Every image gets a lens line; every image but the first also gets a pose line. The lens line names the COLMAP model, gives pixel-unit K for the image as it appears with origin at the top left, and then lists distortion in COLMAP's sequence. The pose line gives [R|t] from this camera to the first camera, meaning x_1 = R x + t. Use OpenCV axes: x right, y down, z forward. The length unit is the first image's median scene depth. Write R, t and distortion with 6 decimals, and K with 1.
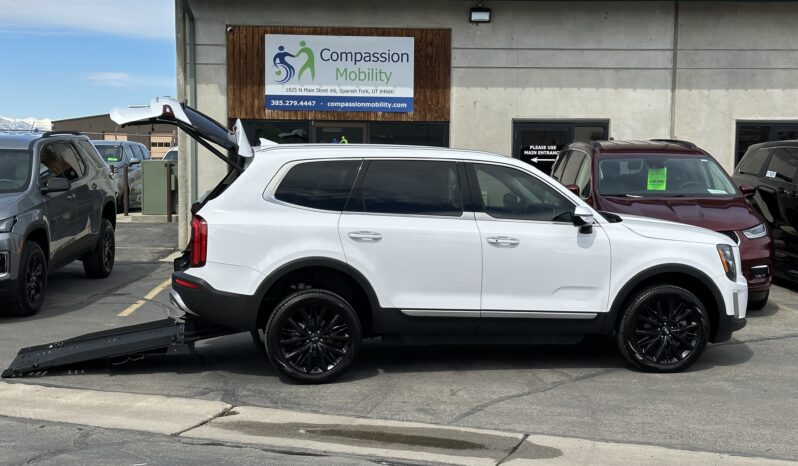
lens RADIAL K [[1081.8, 0, 398.9], [0, 1081.8, 234.3], [0, 0, 1]] dist [0.125647, 0.000000]
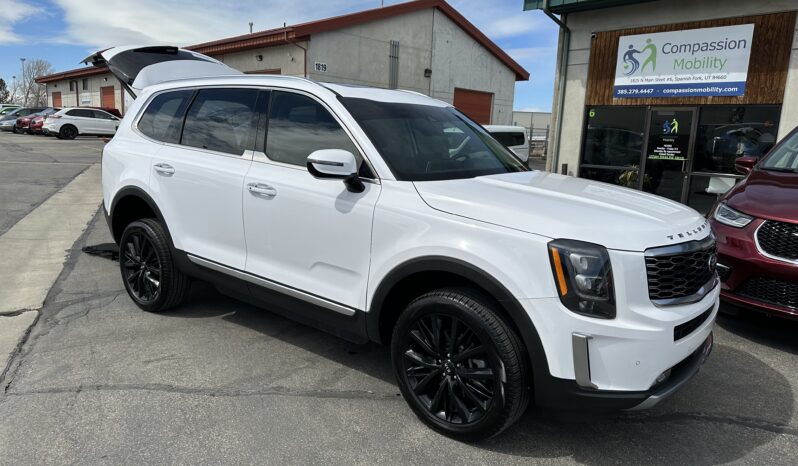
lens RADIAL K [[557.4, 0, 400.0], [0, 557.4, 238.2], [0, 0, 1]] dist [0.005247, -0.009725]
pose [[0.662351, 0.151864, -0.733641, 0.215880], [-0.093339, 0.988338, 0.120317, -0.007855], [0.743357, -0.011214, 0.668801, 0.378450]]
